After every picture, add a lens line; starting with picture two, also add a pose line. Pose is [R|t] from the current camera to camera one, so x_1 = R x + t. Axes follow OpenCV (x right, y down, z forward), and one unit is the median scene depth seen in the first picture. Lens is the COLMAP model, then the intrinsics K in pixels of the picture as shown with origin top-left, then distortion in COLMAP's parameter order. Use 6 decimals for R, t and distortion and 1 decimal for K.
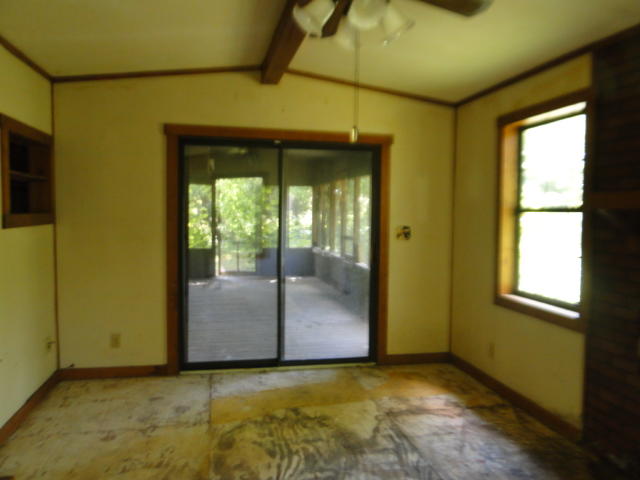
lens RADIAL K [[541.3, 0, 320.0], [0, 541.3, 240.0], [0, 0, 1]] dist [0.010114, 0.002088]
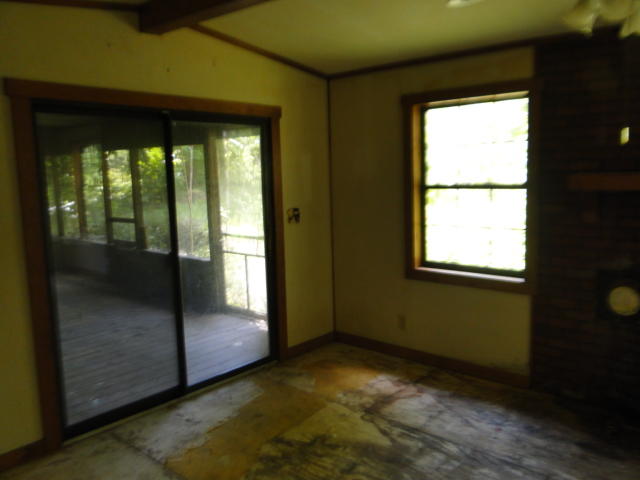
lens RADIAL K [[541.3, 0, 320.0], [0, 541.3, 240.0], [0, 0, 1]] dist [0.010114, 0.002088]
pose [[0.792964, -0.111164, 0.599042, -0.464578], [0.069610, 0.993306, 0.092184, -0.067715], [-0.605280, -0.031399, 0.795393, 0.303829]]
